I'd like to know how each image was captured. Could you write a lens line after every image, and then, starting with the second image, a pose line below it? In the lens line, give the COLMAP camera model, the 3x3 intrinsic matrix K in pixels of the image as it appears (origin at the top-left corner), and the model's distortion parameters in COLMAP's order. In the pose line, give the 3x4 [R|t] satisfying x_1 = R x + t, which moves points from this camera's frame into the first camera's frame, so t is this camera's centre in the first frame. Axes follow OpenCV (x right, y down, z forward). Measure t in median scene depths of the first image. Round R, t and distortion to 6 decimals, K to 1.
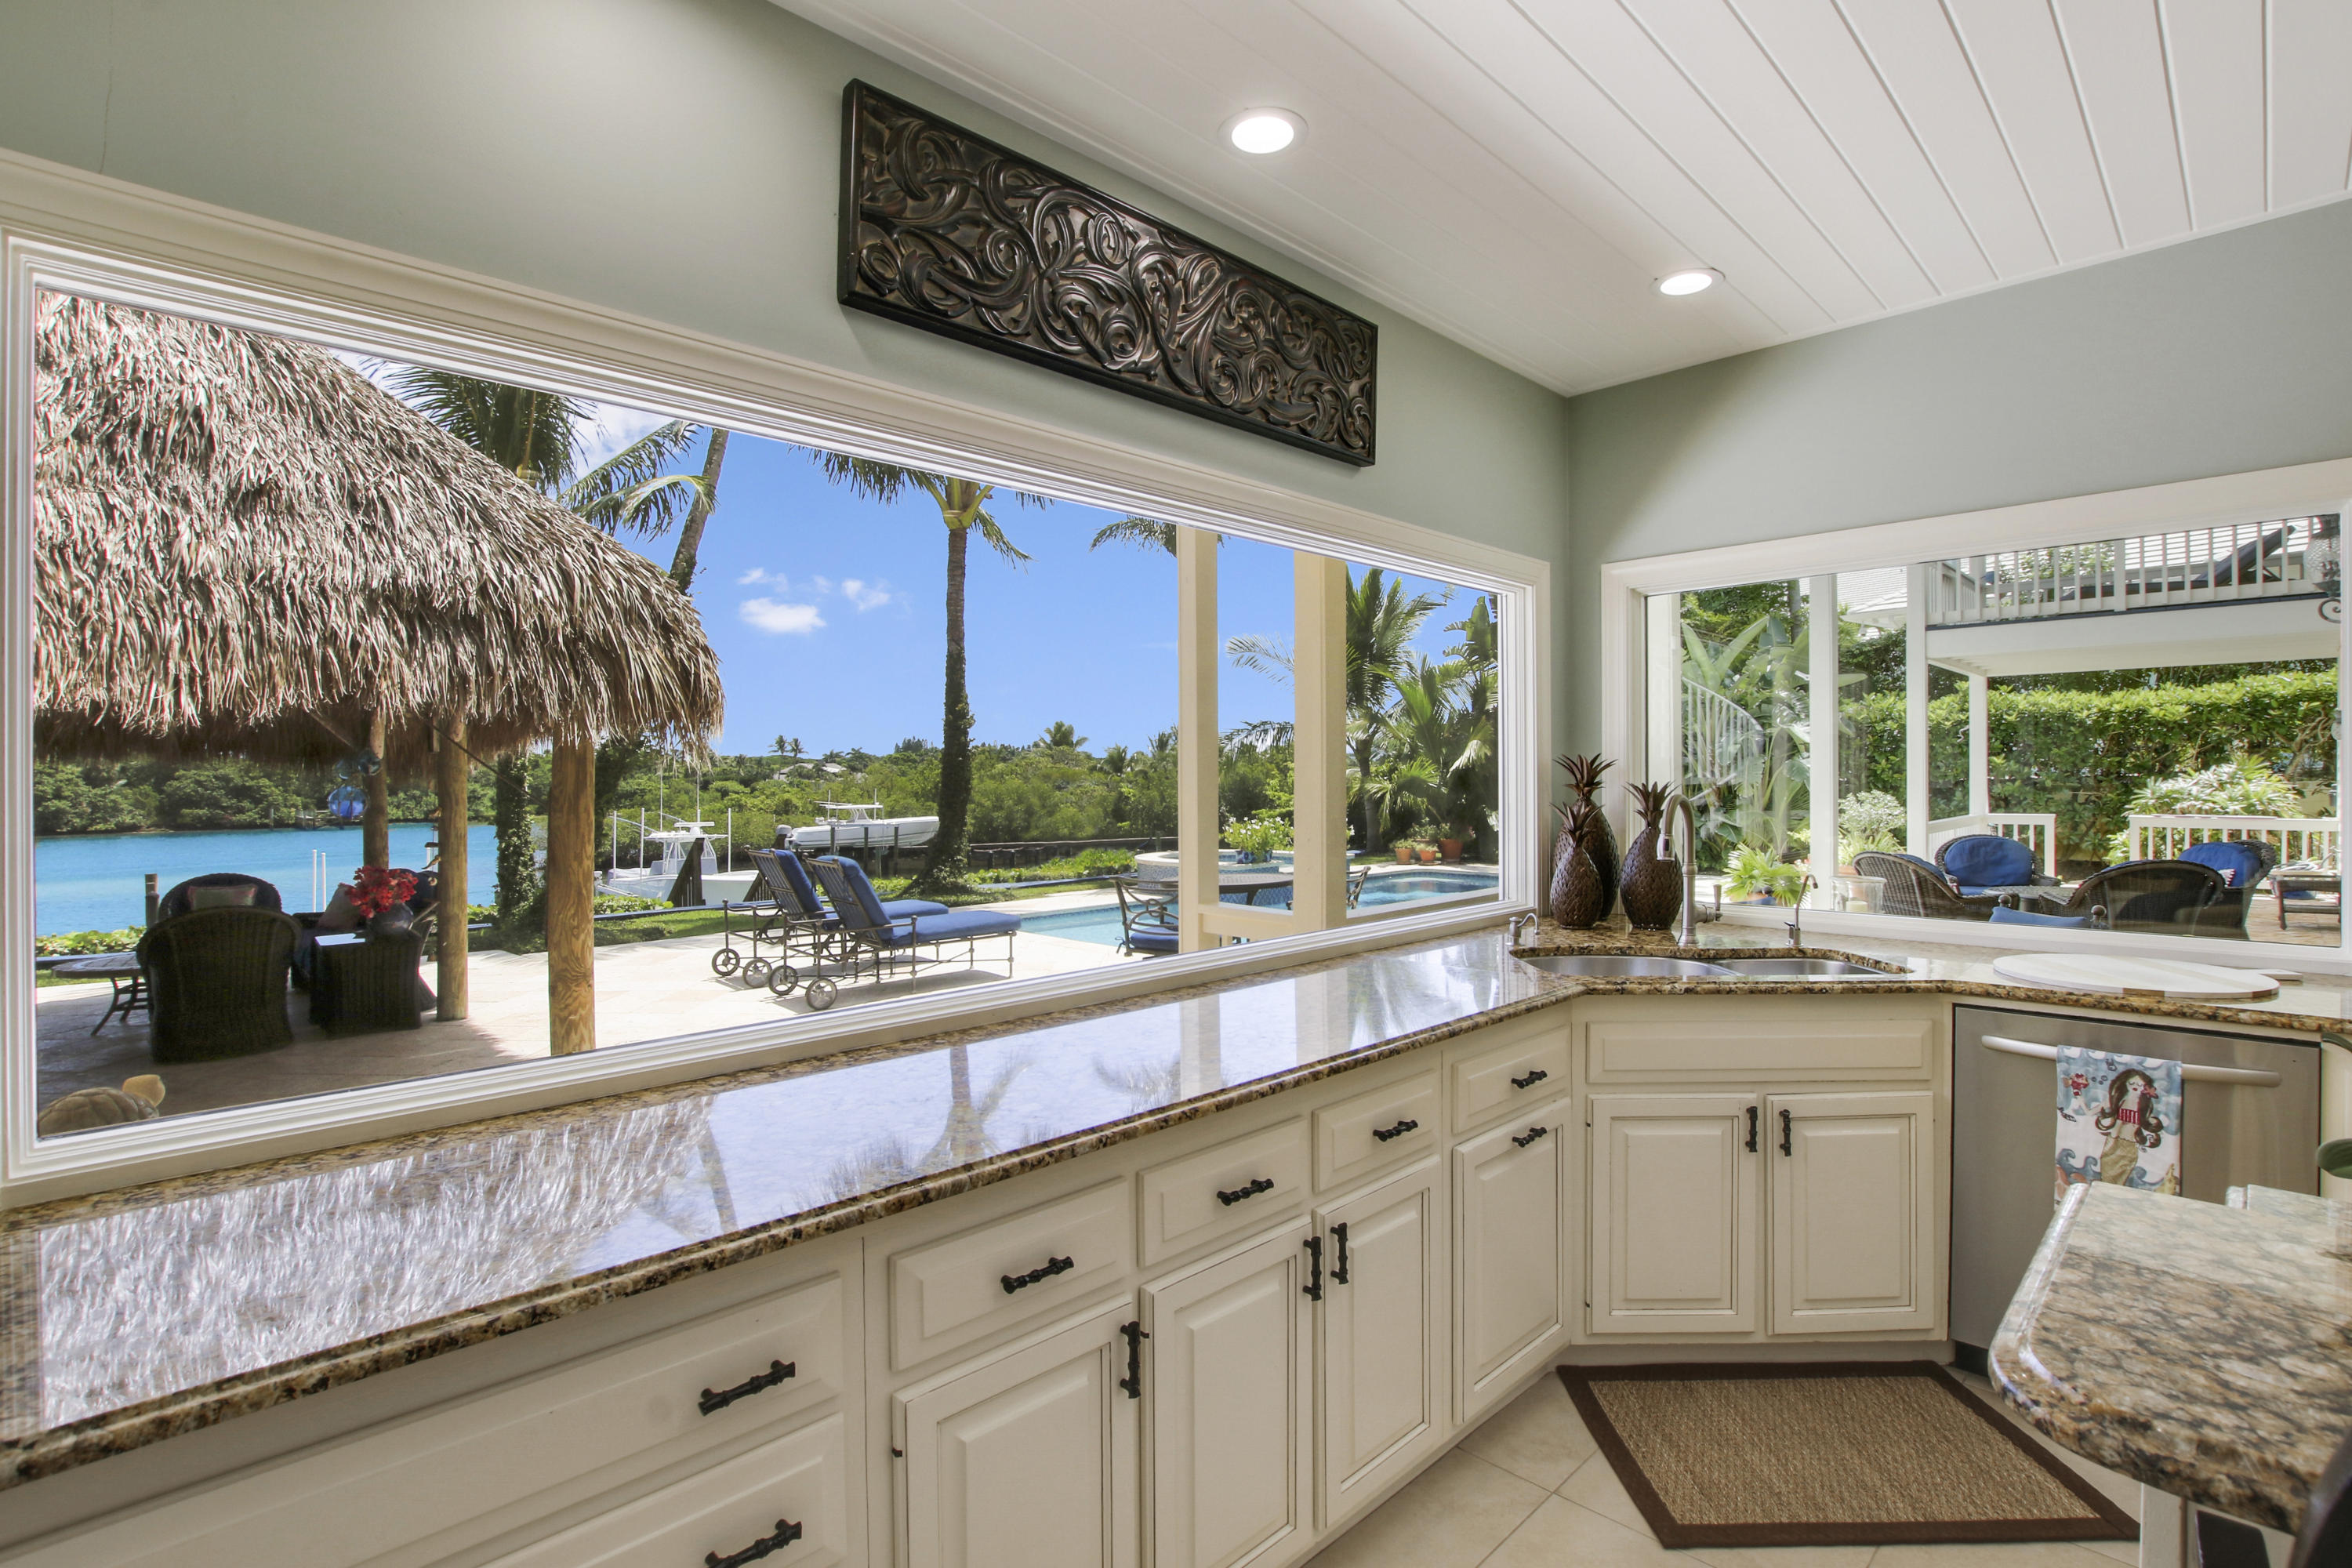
lens RADIAL K [[1080.9, 0, 1174.6], [0, 1080.9, 772.1], [0, 0, 1]] dist [-0.031509, 0.000475]
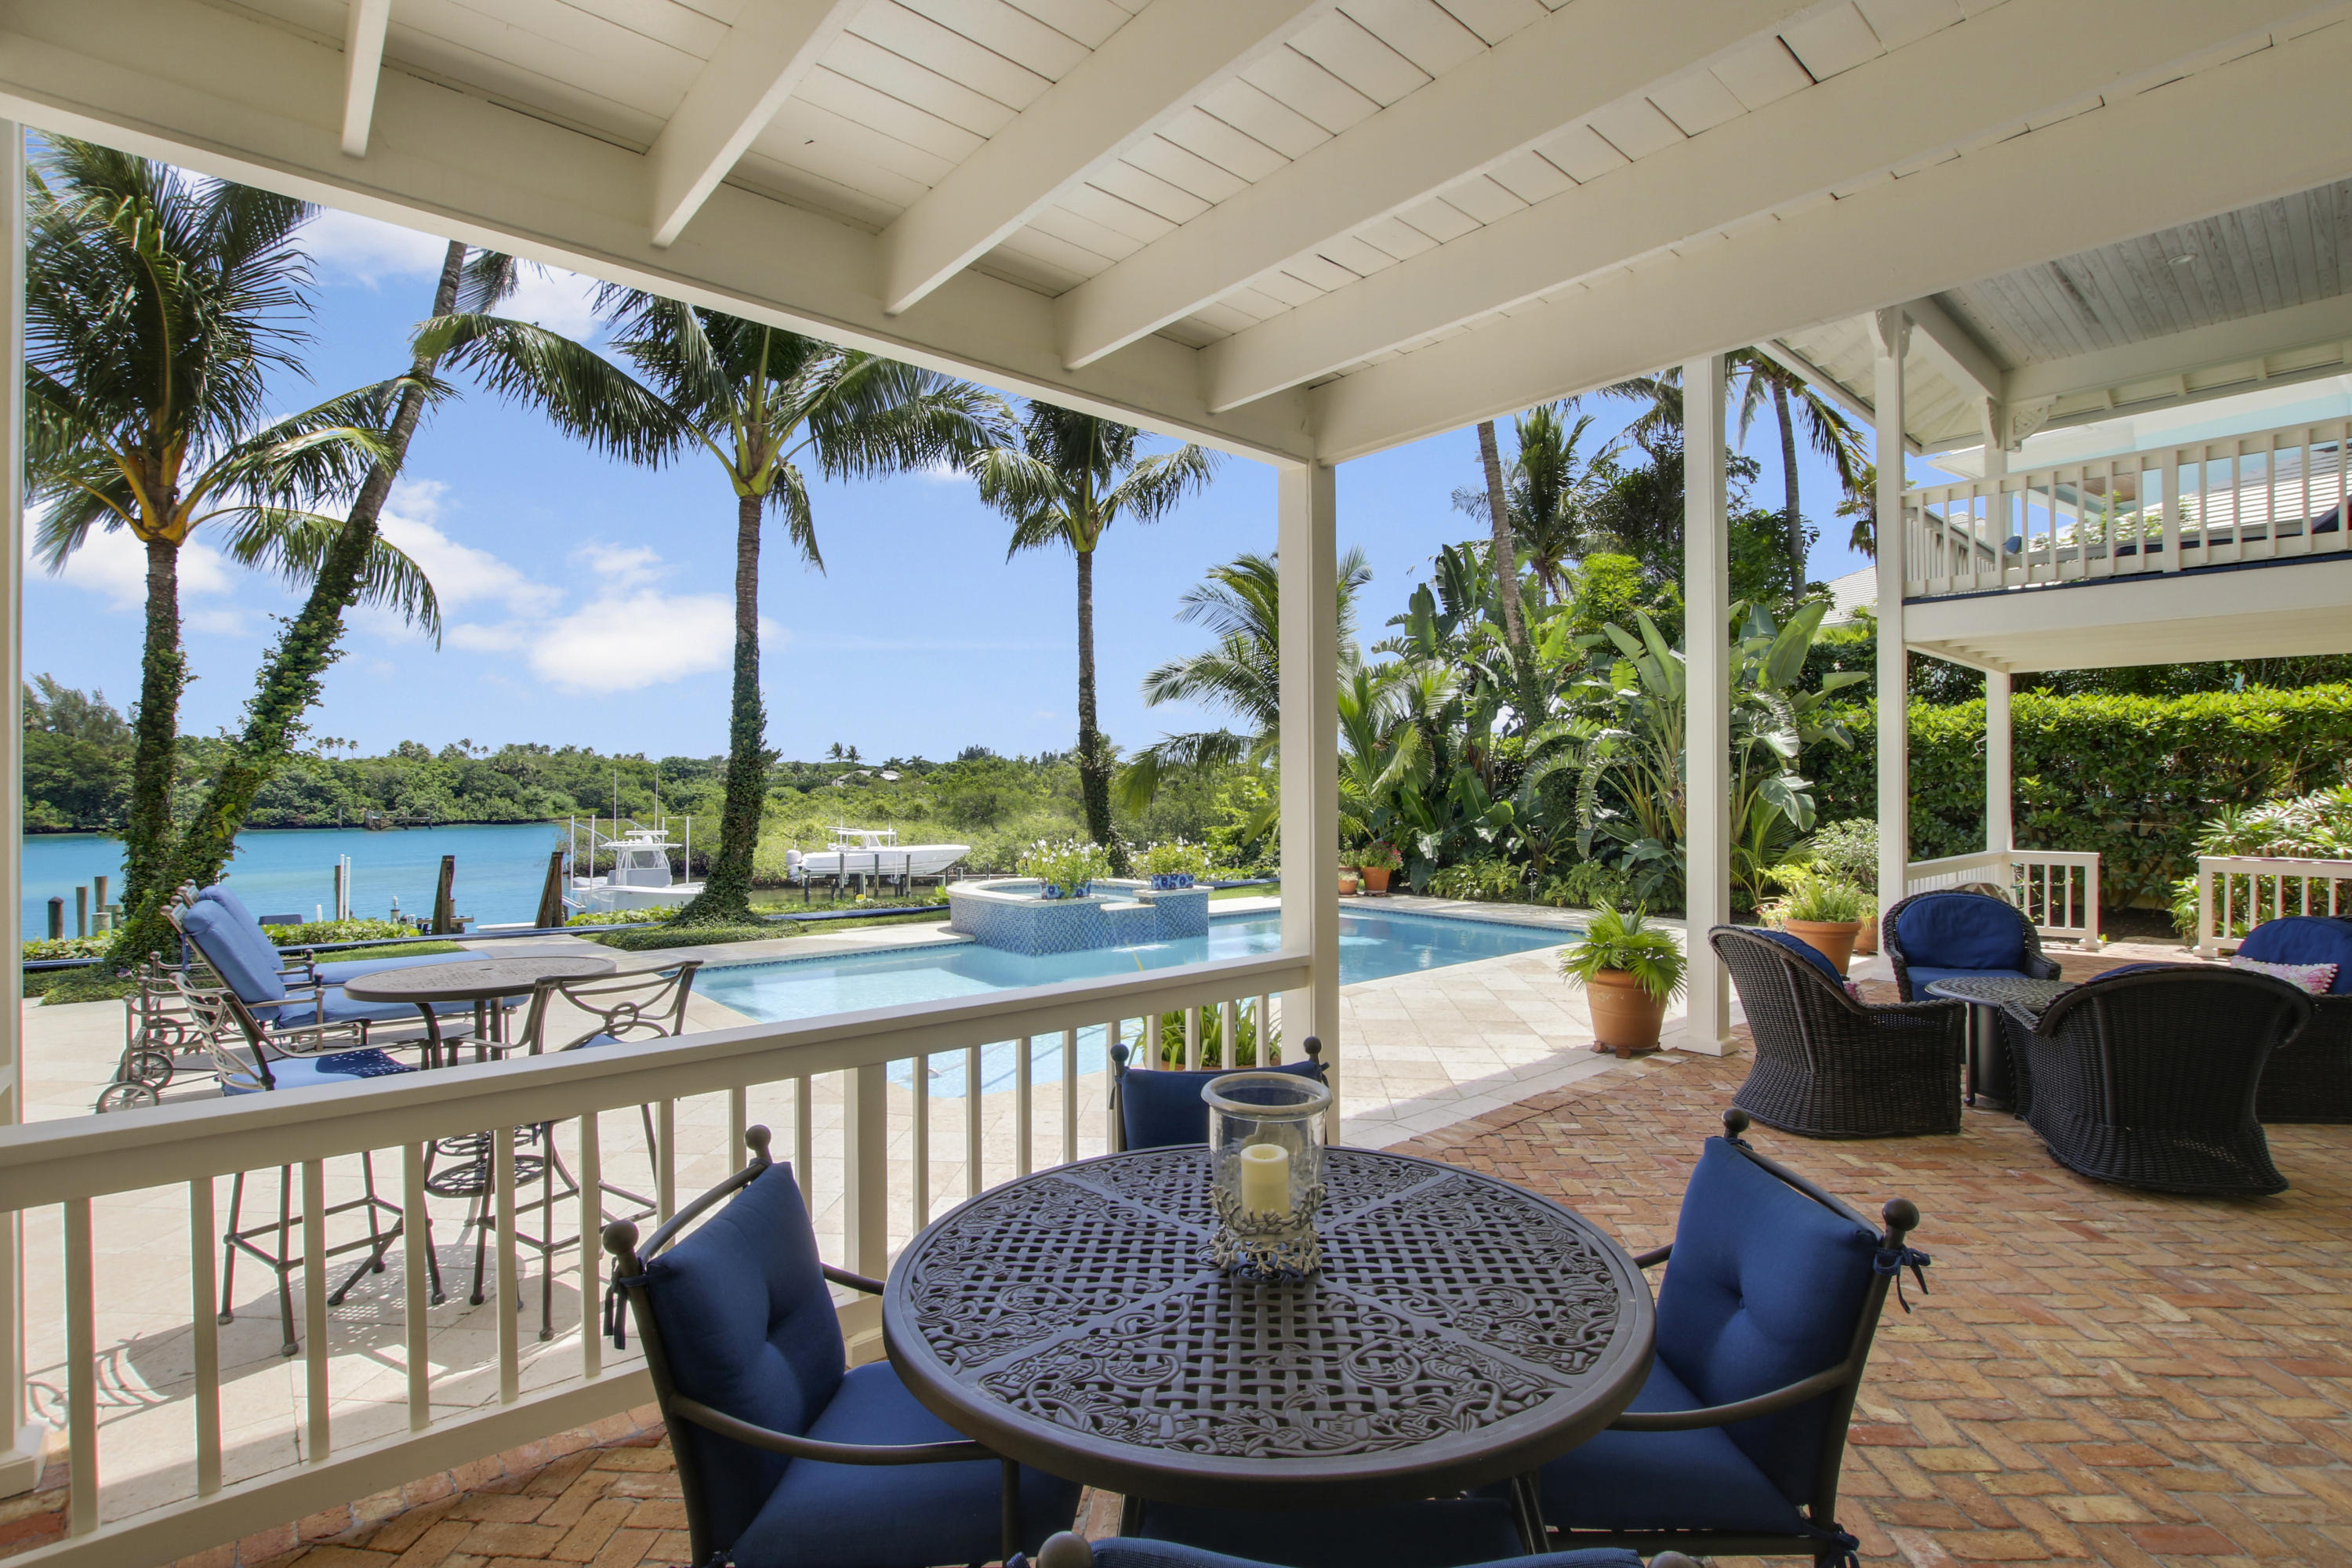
lens RADIAL K [[1080.9, 0, 1173.7], [0, 1080.9, 777.5], [0, 0, 1]] dist [-0.031509, 0.000475]
pose [[0.998272, 0.009833, -0.057931, 0.217710], [-0.010071, 0.999942, -0.003814, -0.005382], [0.057890, 0.004391, 0.998313, 0.208263]]
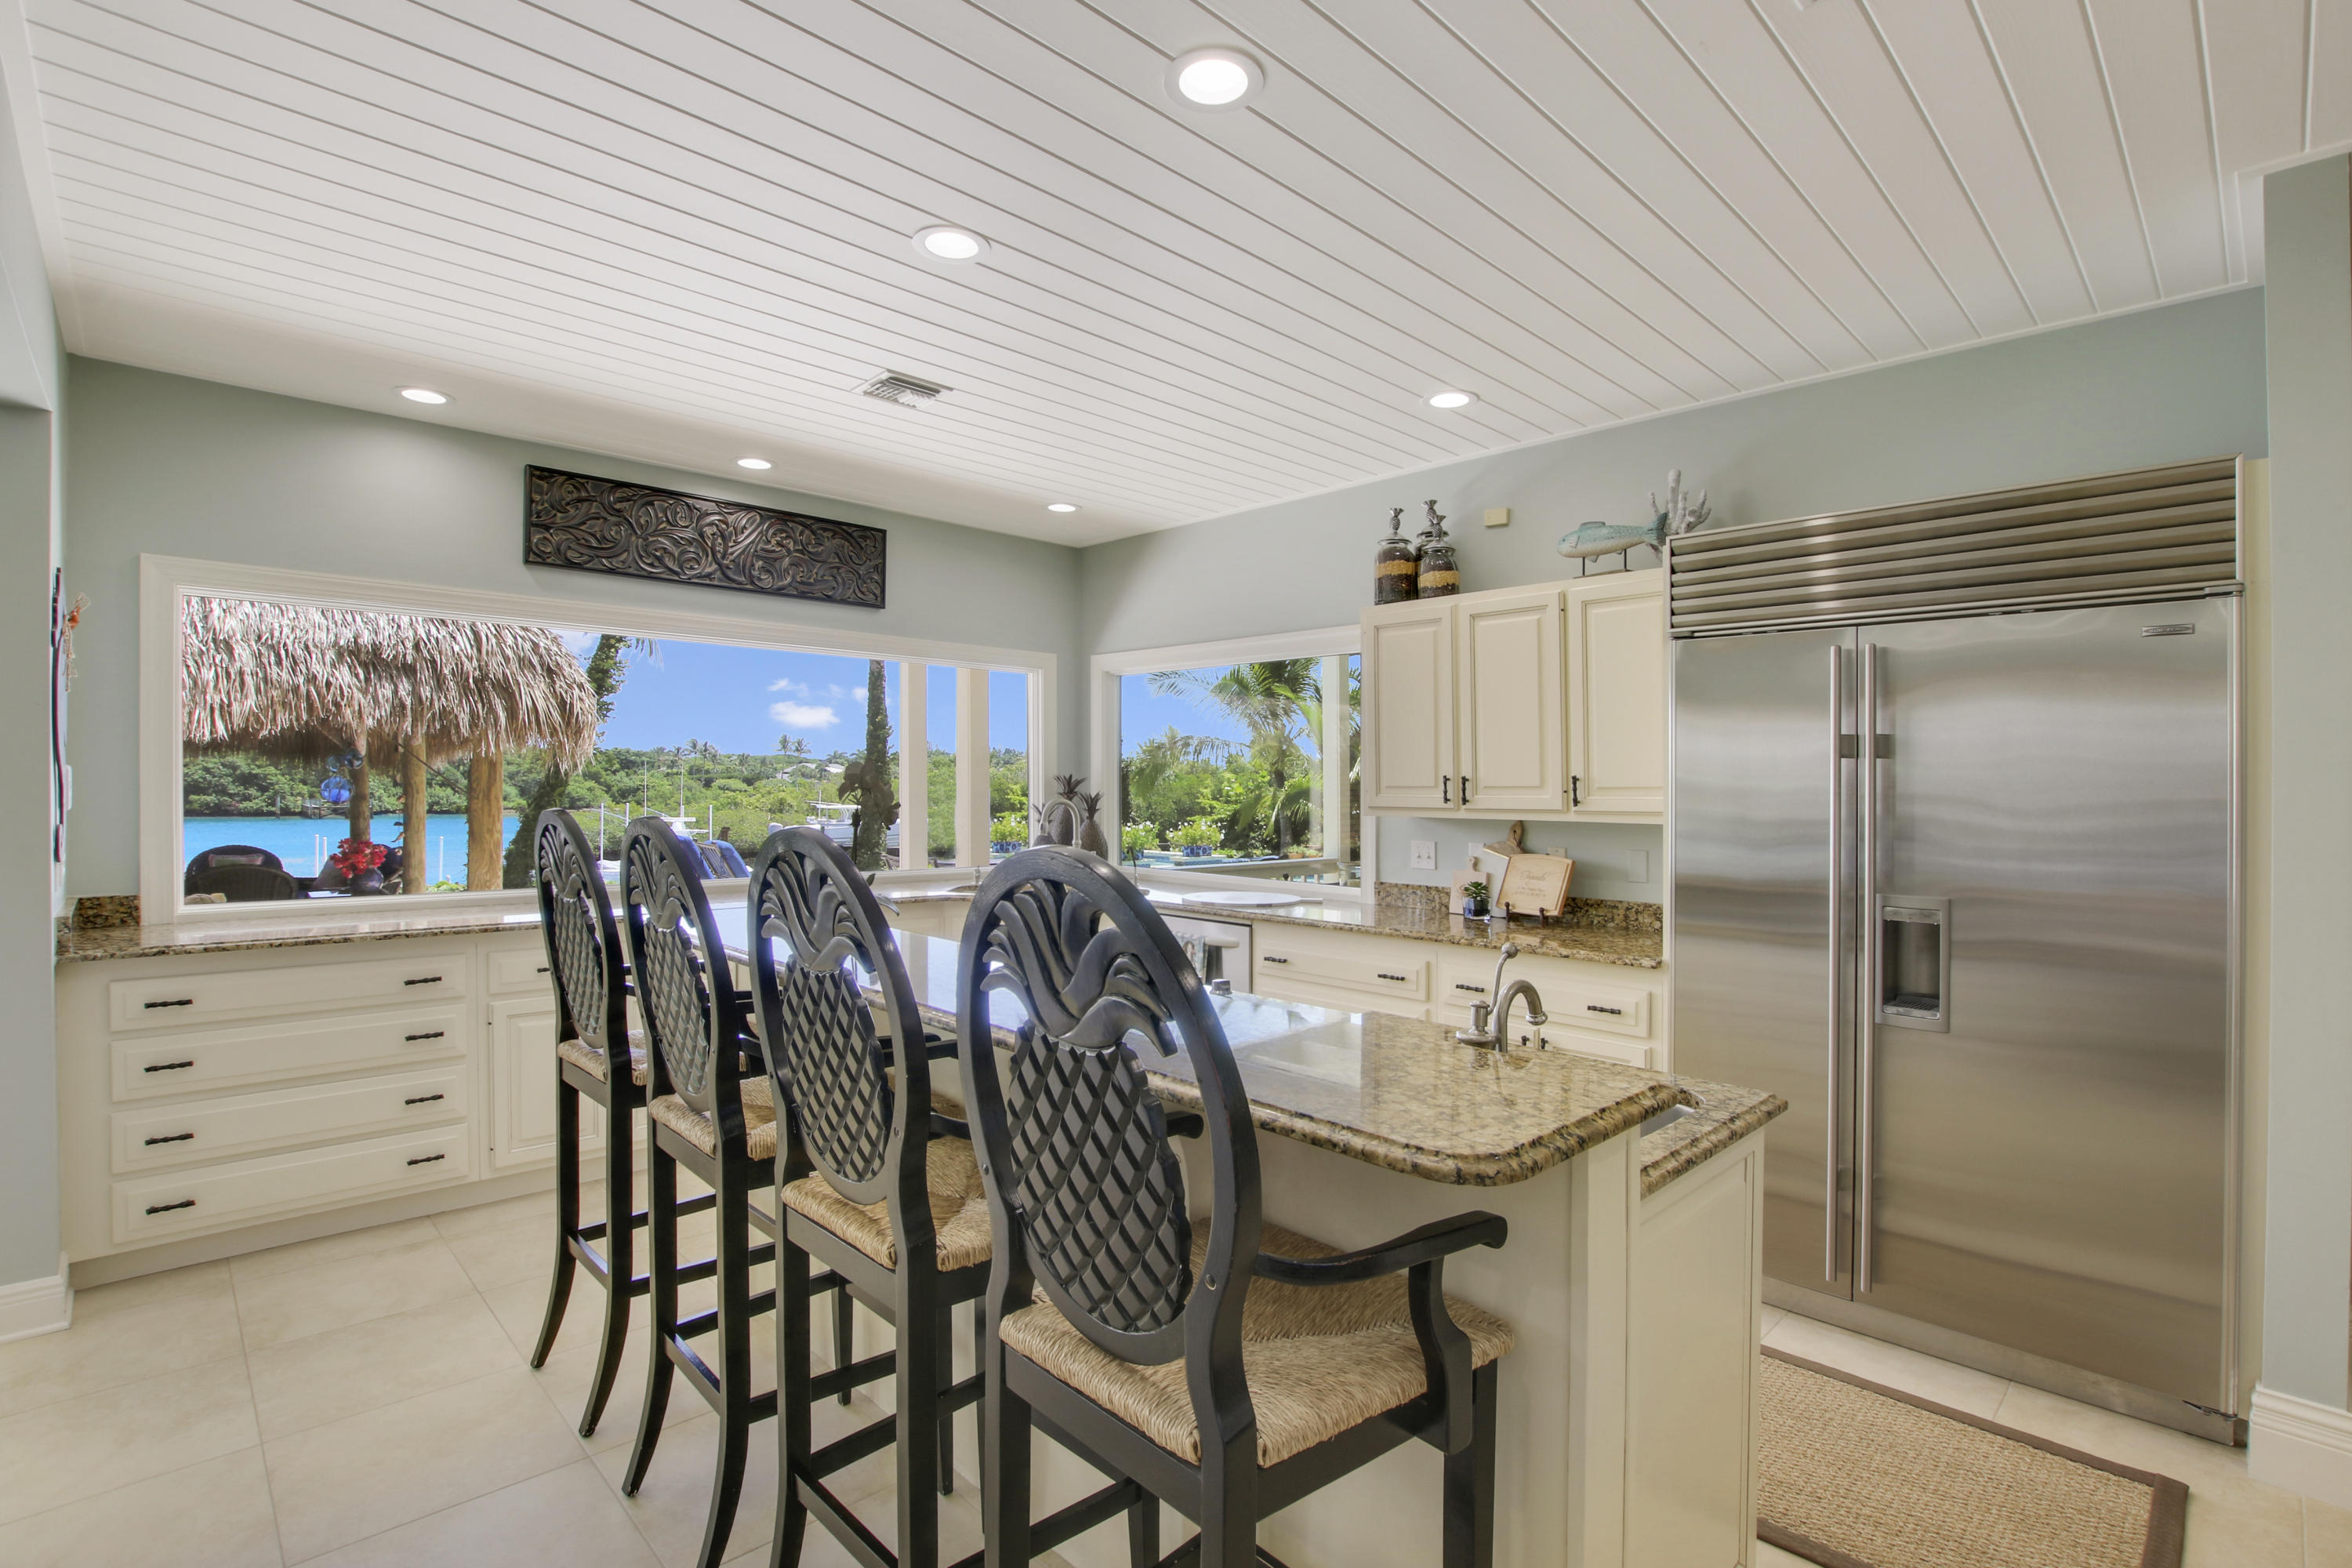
lens RADIAL K [[1080.9, 0, 1180.2], [0, 1080.9, 809.6], [0, 0, 1]] dist [-0.031509, 0.000475]
pose [[0.999756, 0.022066, -0.000200, 0.137759], [-0.022052, 0.999377, 0.027552, -0.003023], [0.000808, -0.027541, 0.999620, -0.158409]]
